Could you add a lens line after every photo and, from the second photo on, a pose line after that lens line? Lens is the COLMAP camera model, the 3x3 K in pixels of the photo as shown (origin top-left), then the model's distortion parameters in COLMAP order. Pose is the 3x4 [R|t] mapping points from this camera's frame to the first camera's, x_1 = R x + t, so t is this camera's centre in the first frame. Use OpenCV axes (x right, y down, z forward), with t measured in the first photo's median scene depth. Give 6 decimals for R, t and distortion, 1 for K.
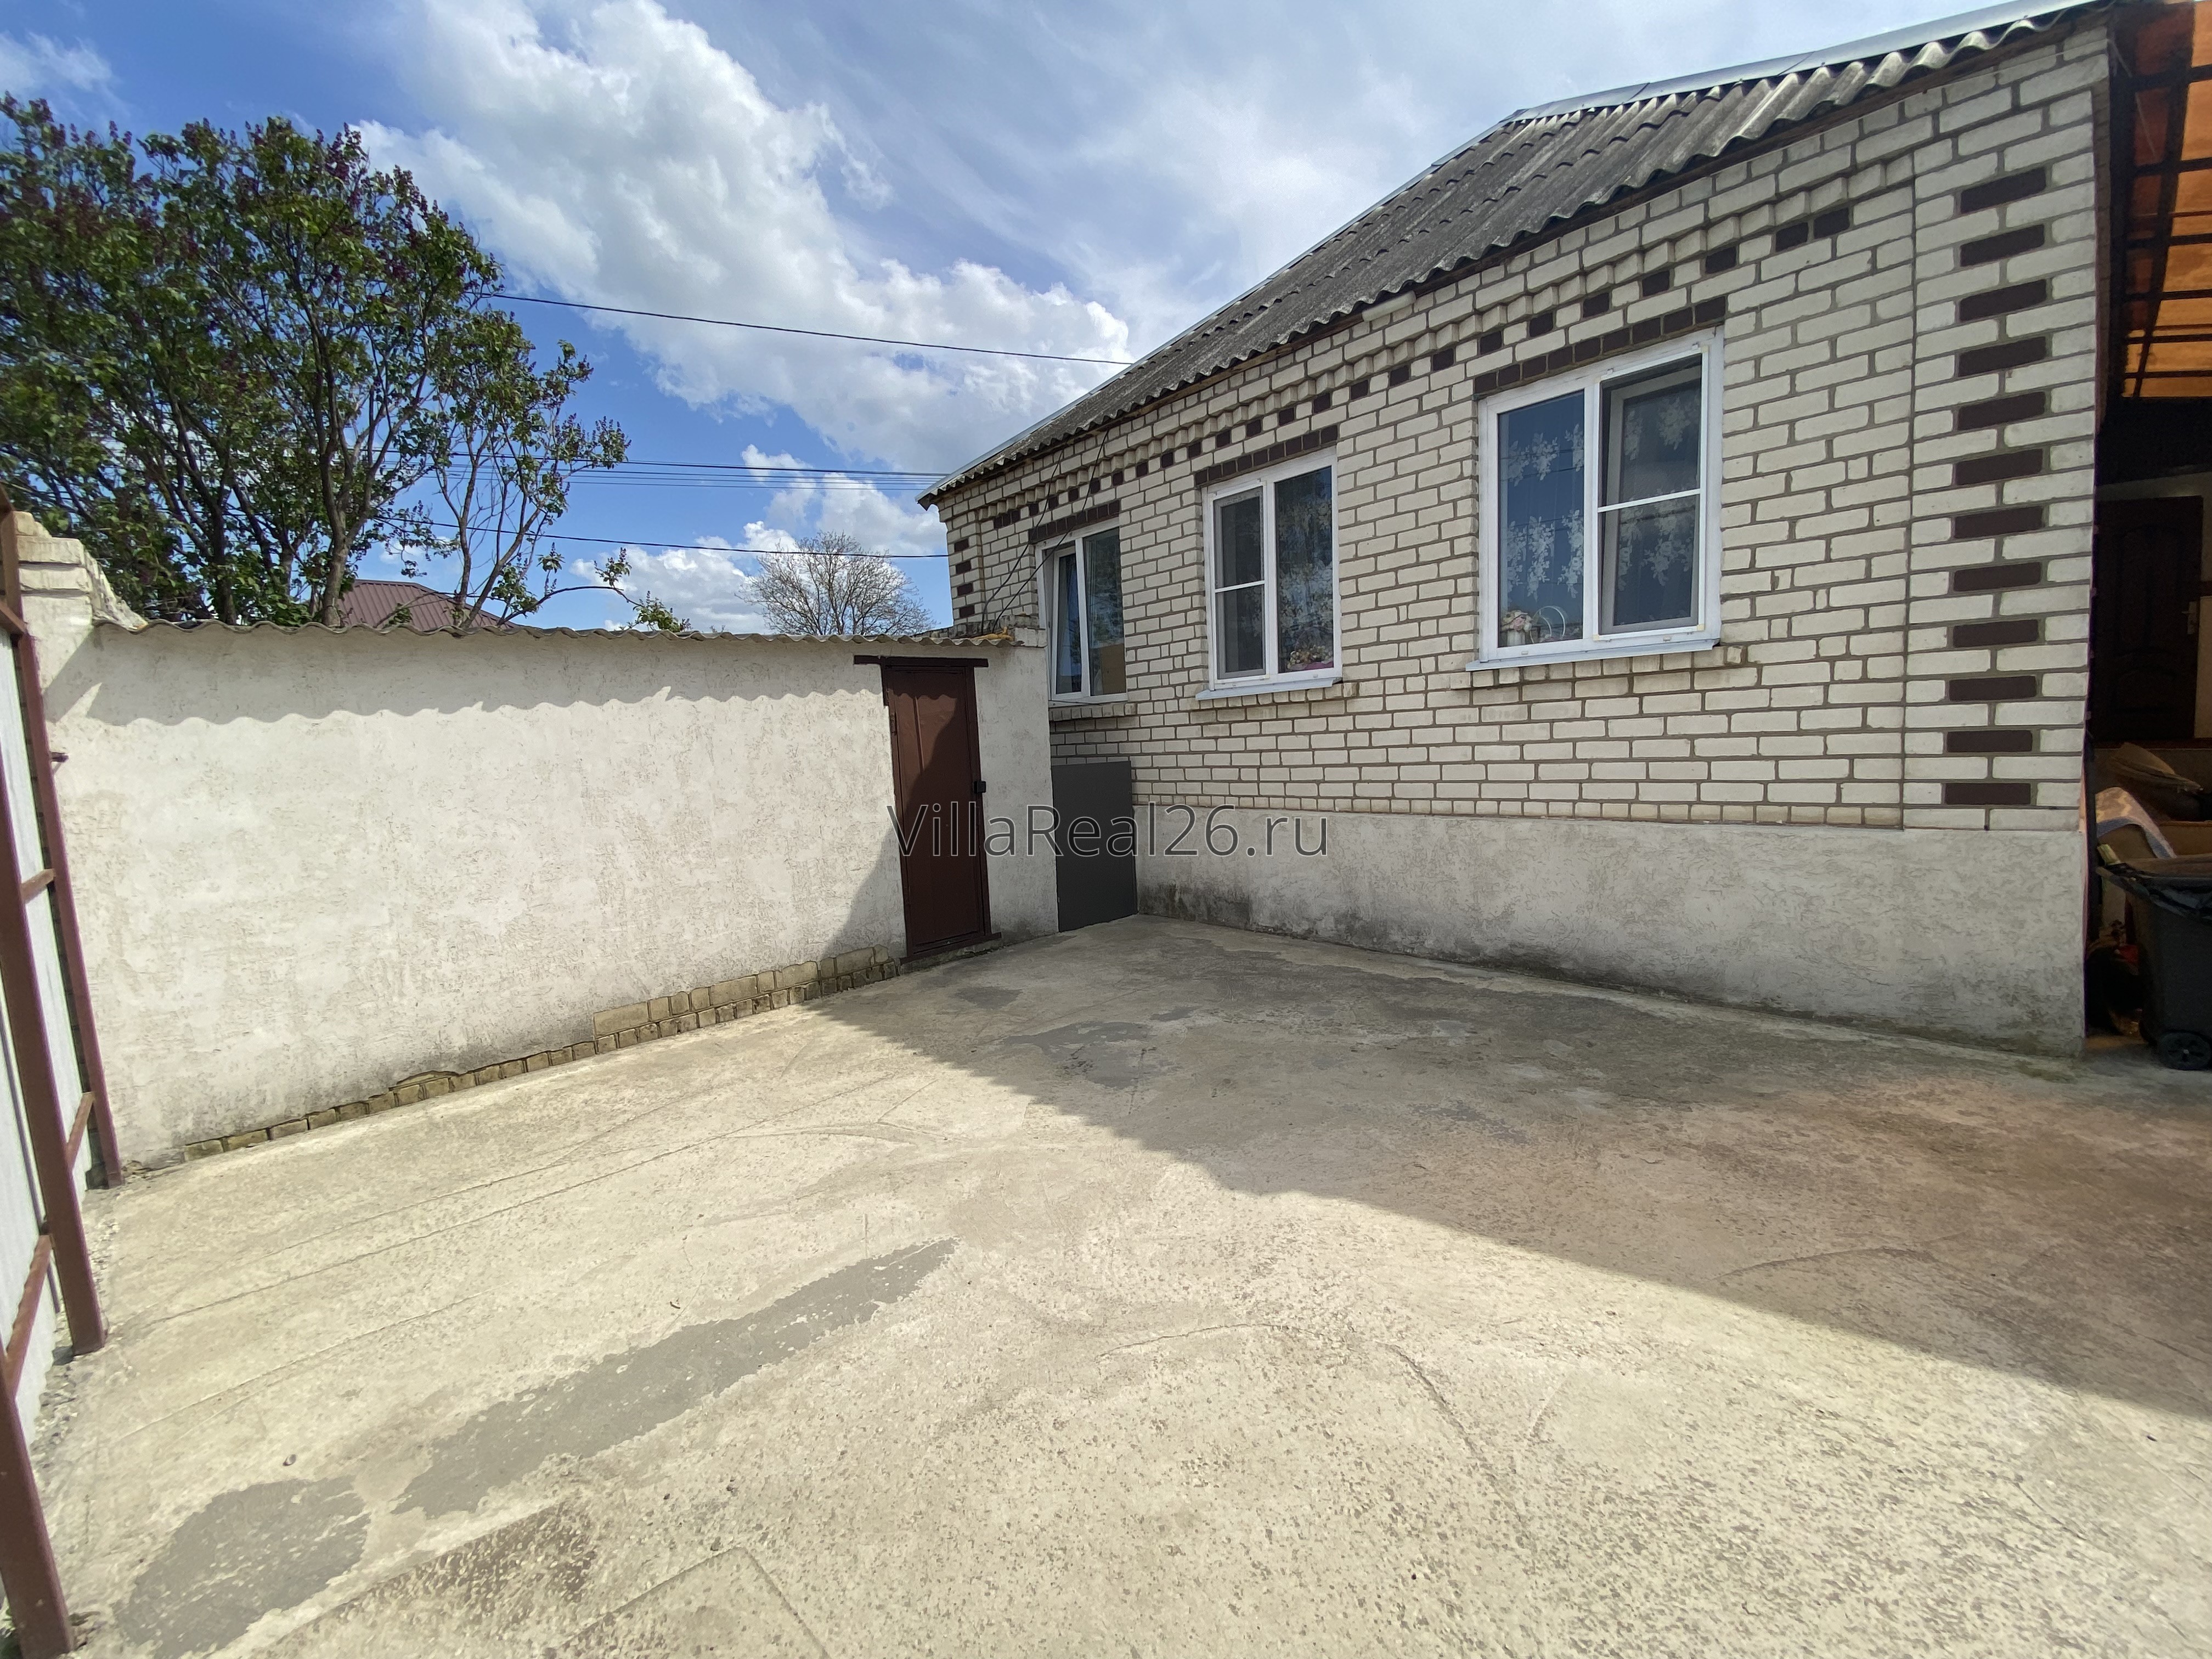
lens RADIAL K [[885.9, 0, 1106.0], [0, 885.9, 829.5], [0, 0, 1]] dist [0.036194, -0.032244]
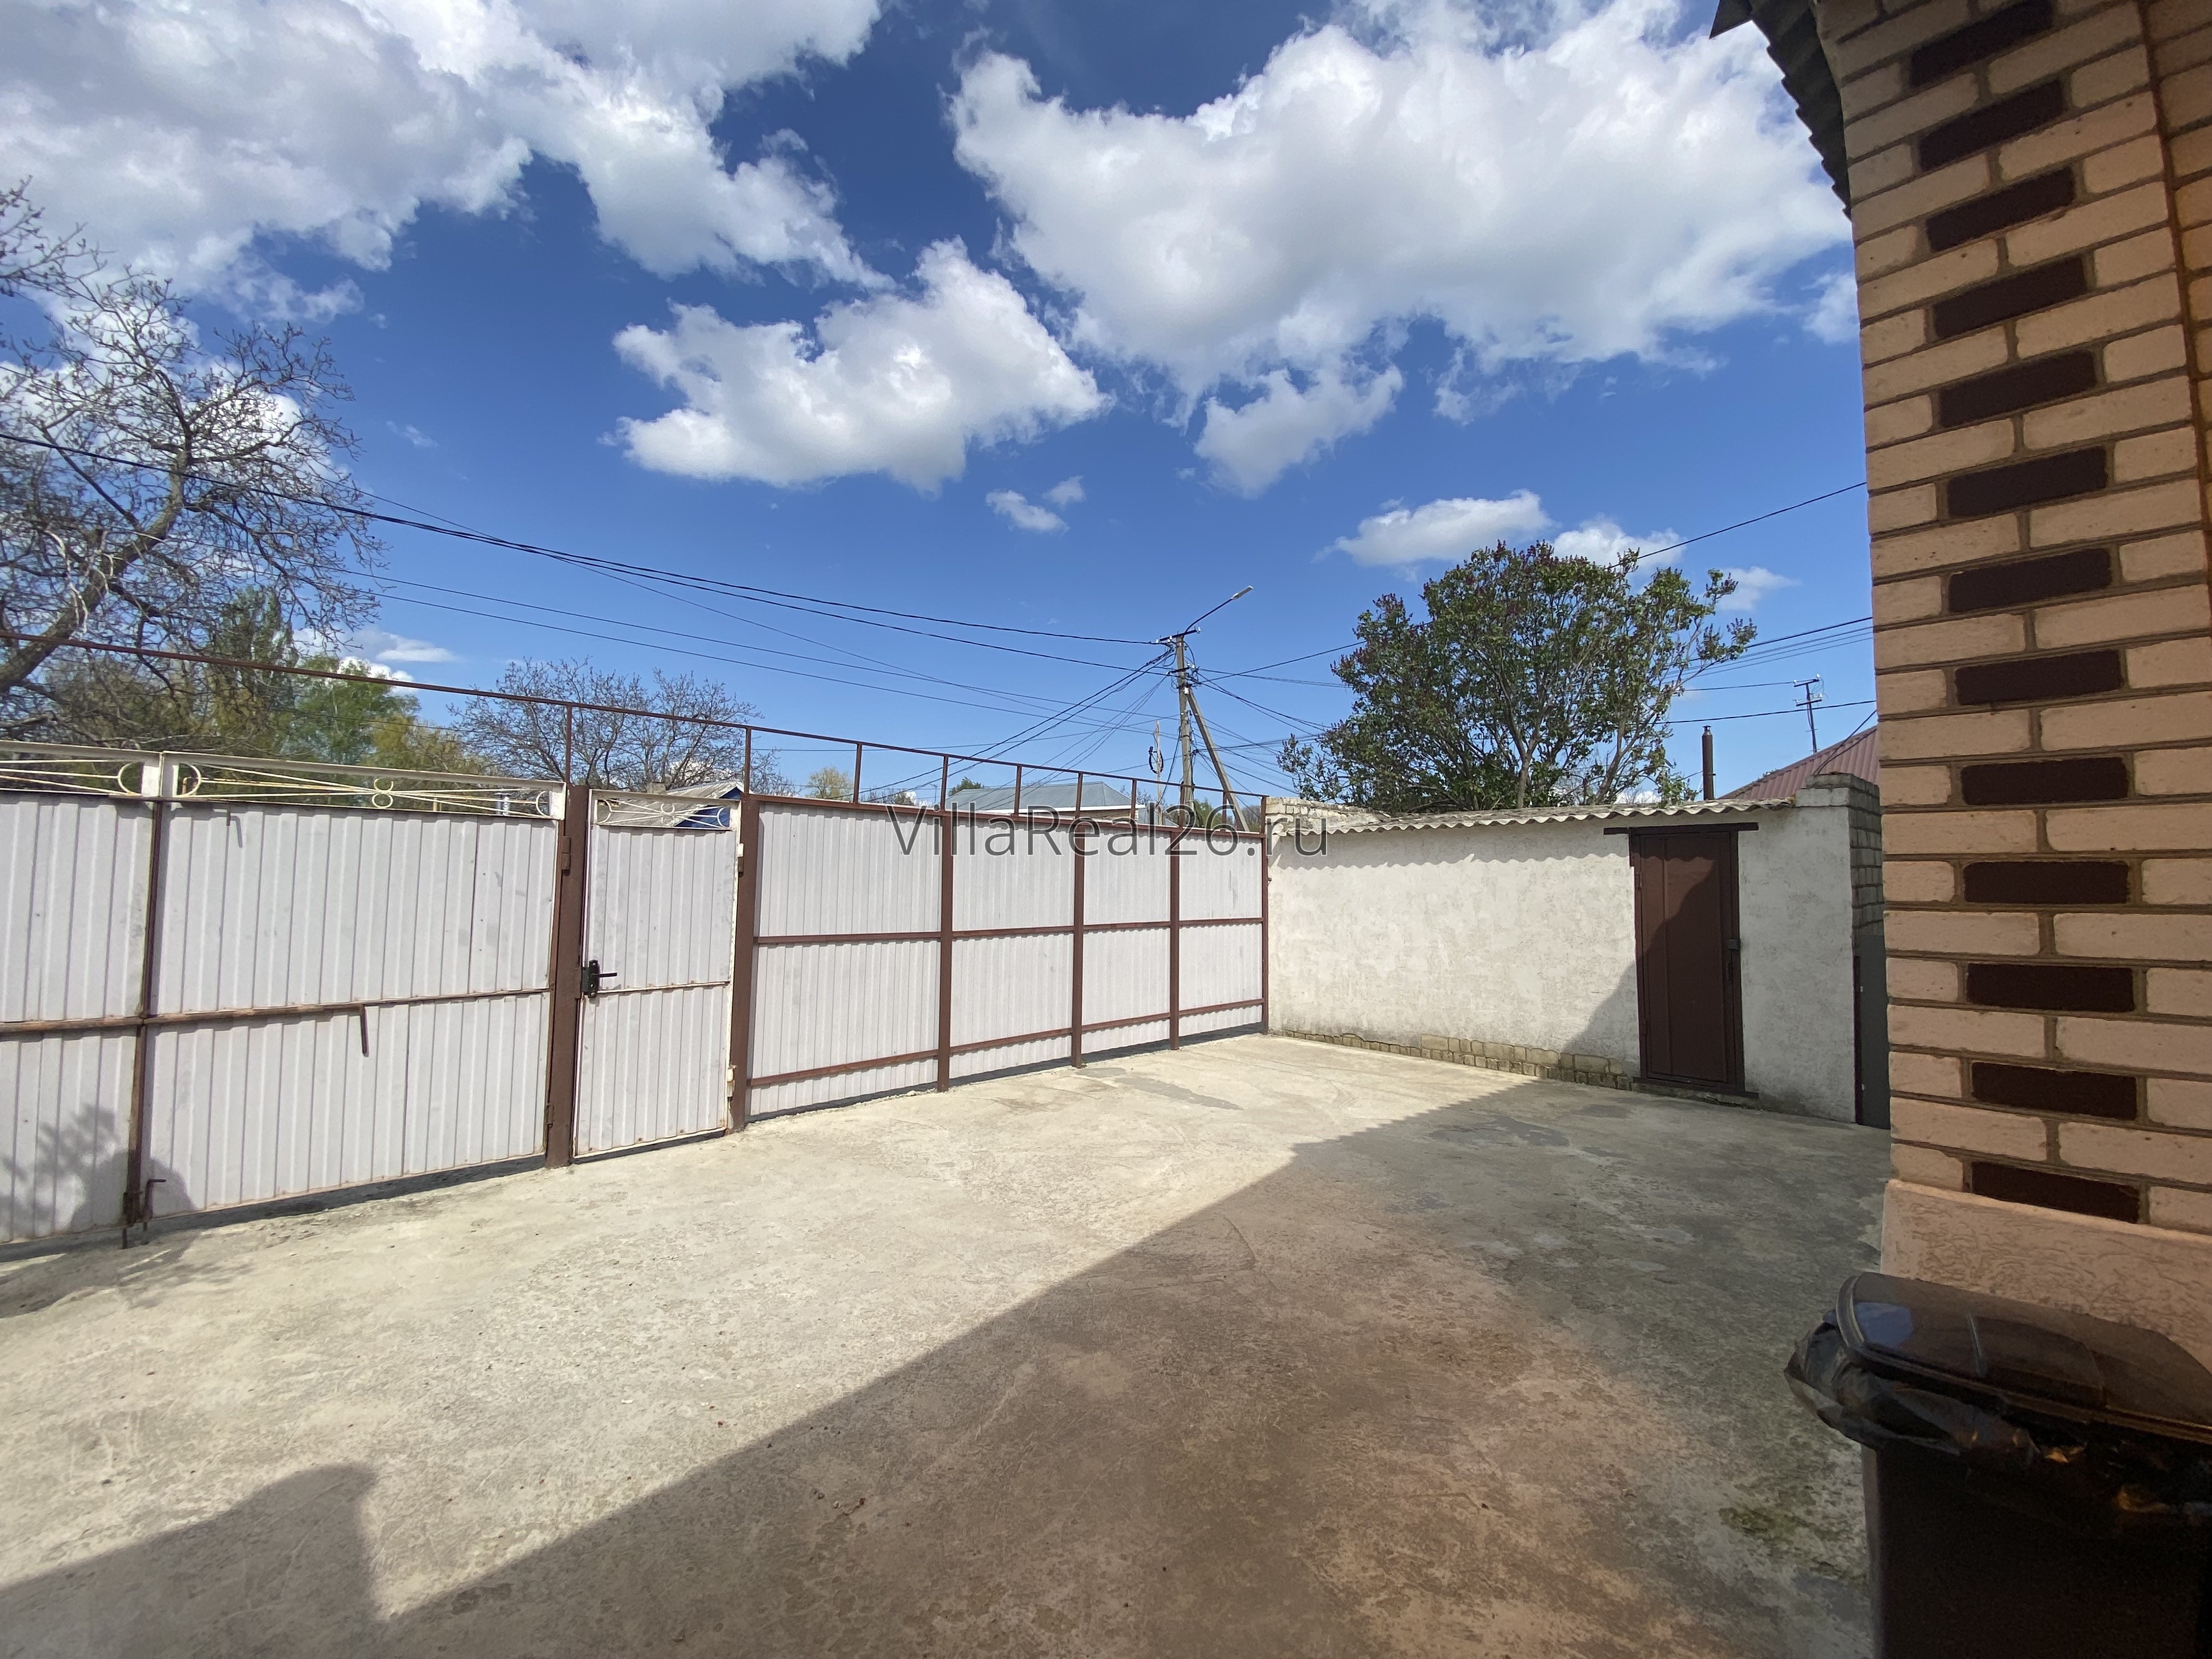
lens RADIAL K [[885.9, 0, 1106.0], [0, 885.9, 829.5], [0, 0, 1]] dist [0.036194, -0.032244]
pose [[-0.008258, -0.007431, -0.999938, 1.428618], [-0.118185, 0.992971, -0.006403, -0.136006], [0.992957, 0.118125, -0.009078, 0.391355]]
